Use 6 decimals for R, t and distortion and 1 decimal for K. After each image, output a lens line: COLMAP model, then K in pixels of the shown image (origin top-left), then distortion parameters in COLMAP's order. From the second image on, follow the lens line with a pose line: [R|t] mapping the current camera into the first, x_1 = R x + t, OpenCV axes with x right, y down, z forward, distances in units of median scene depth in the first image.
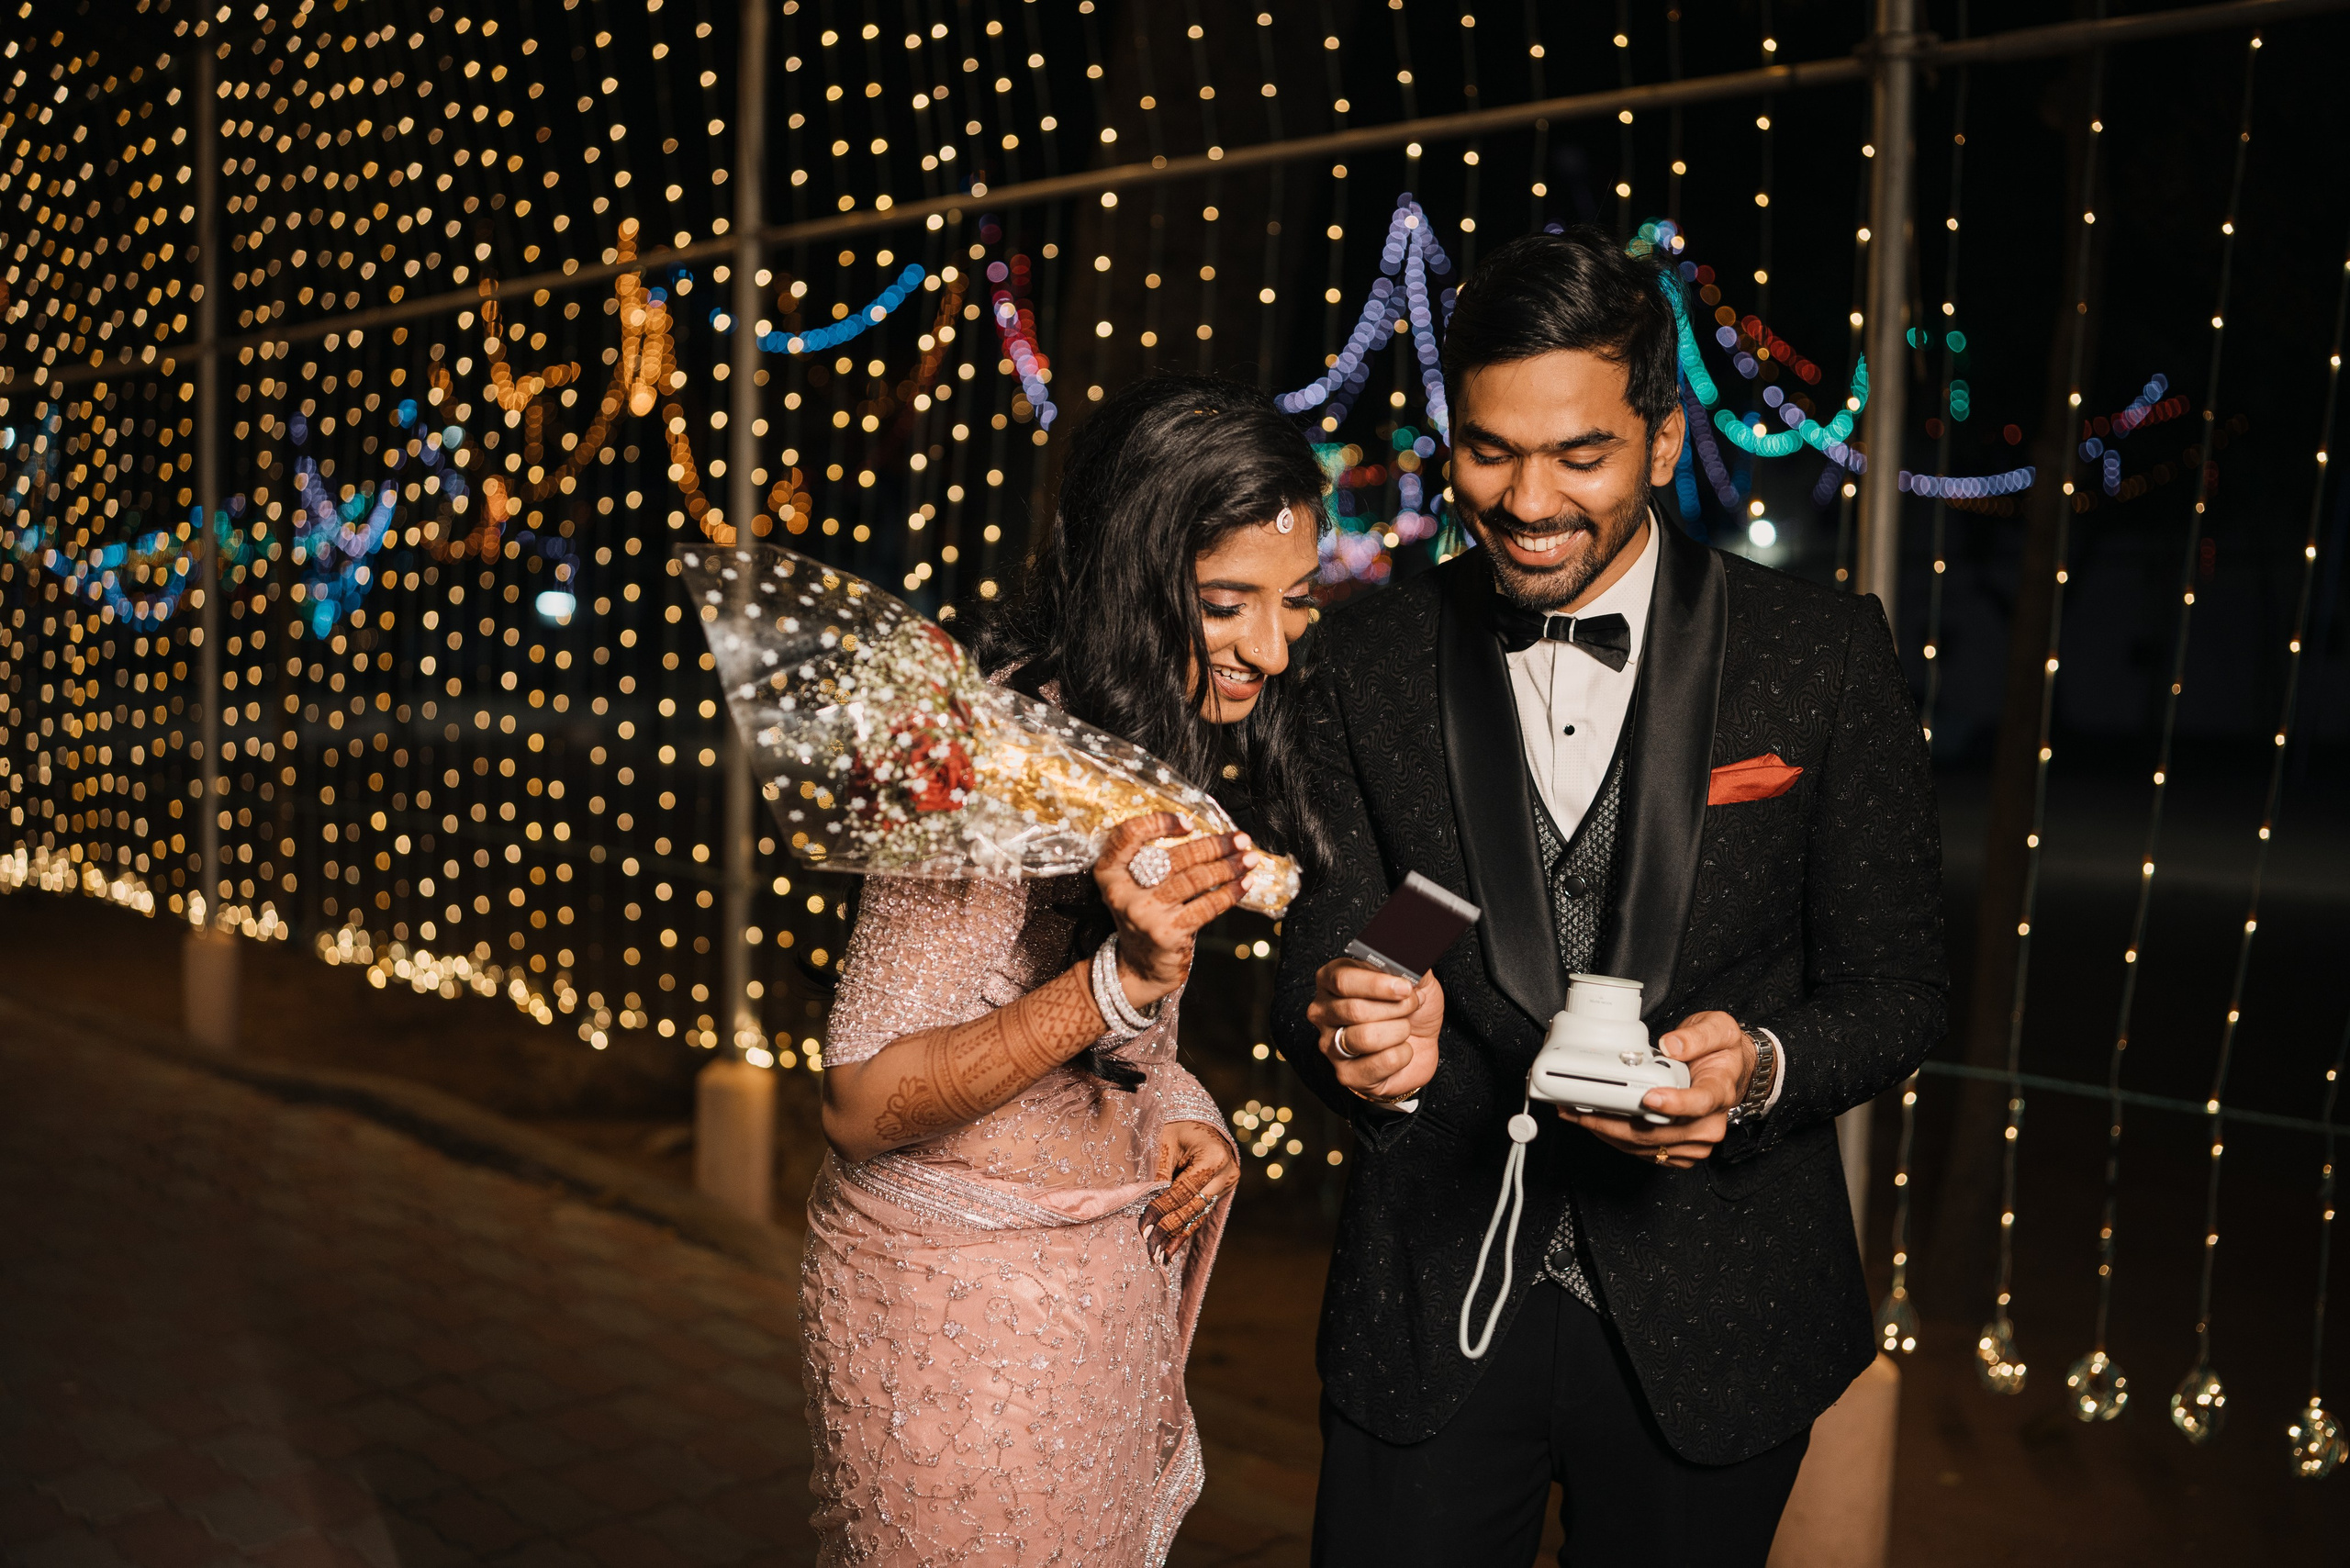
lens RADIAL K [[2283.0, 0, 1179.3], [0, 2283.0, 824.1], [0, 0, 1]] dist [-0.178541, 0.225020]
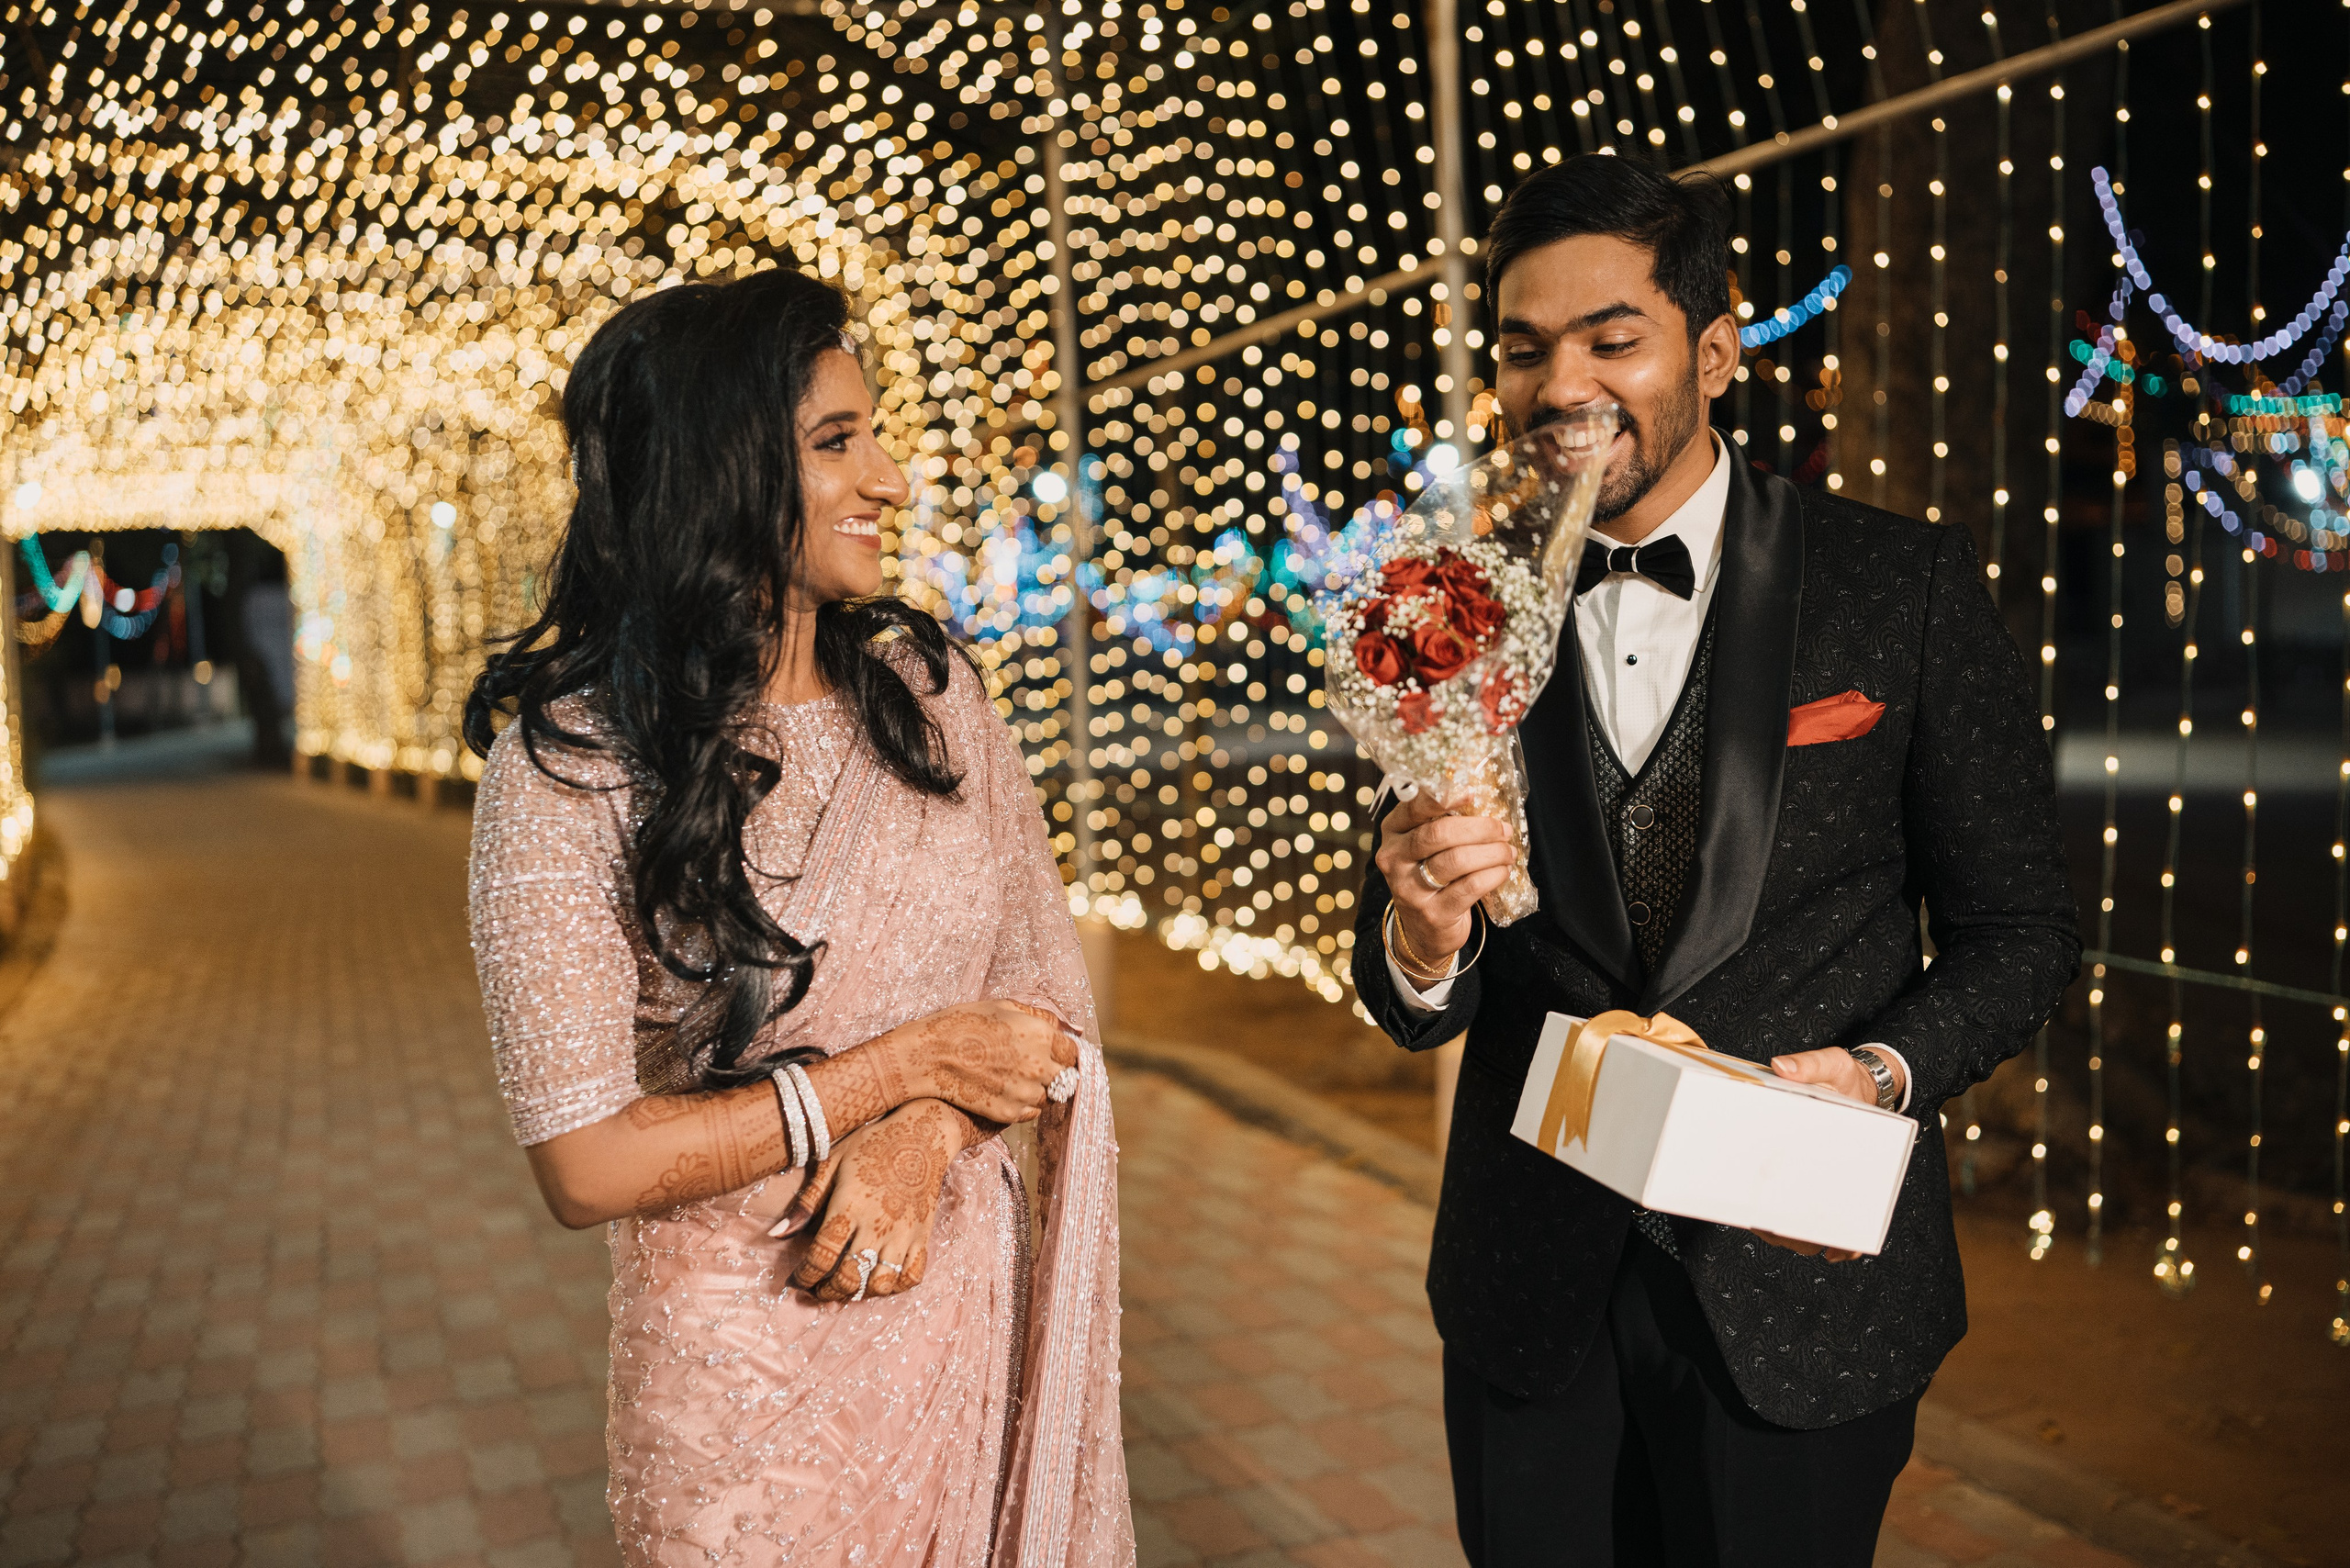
lens RADIAL K [[2278.2, 0, 1171.5], [0, 2278.2, 799.2], [0, 0, 1]] dist [-0.158671, 0.204212]
pose [[0.896592, -0.025773, -0.442107, 0.127386], [0.020932, 0.999656, -0.015825, 0.007751], [0.442362, 0.004934, 0.896823, -0.009124]]
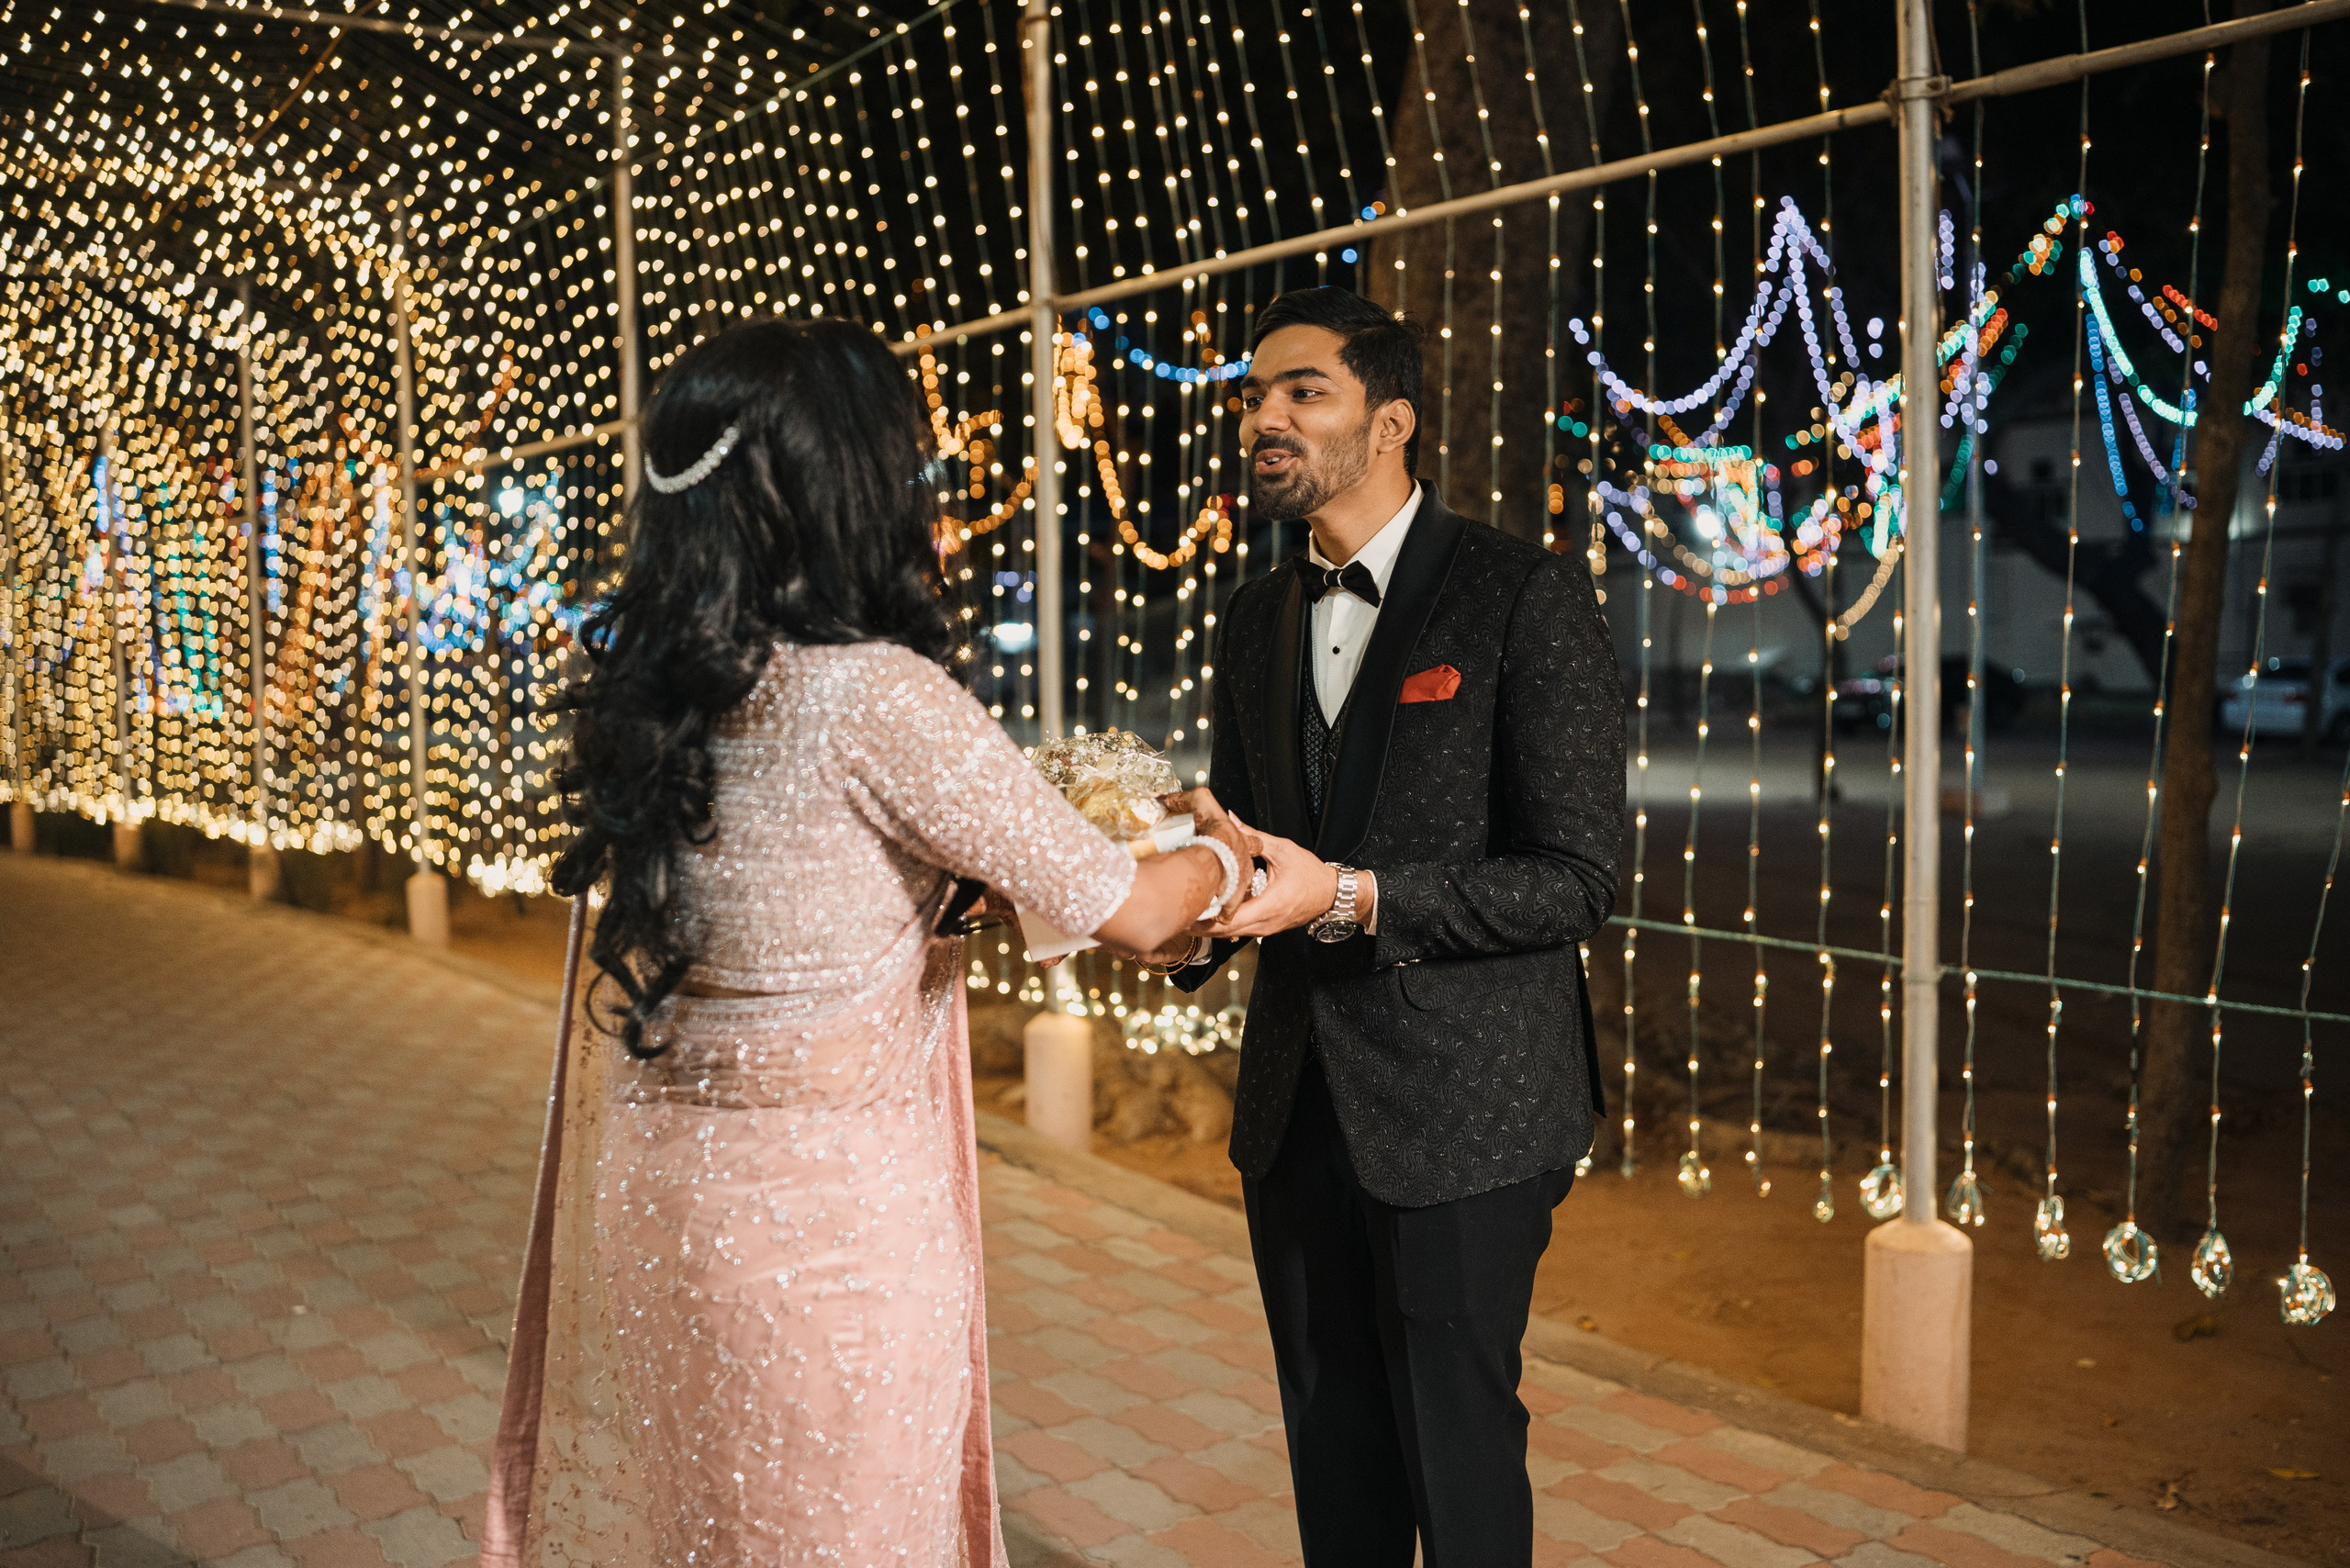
lens RADIAL K [[2283.0, 0, 1179.3], [0, 2283.0, 824.1], [0, 0, 1]] dist [-0.178541, 0.225020]
pose [[0.977732, -0.028770, -0.207878, 0.095027], [0.027692, 0.999584, -0.008093, 0.016264], [0.208025, 0.002156, 0.978121, -0.111784]]
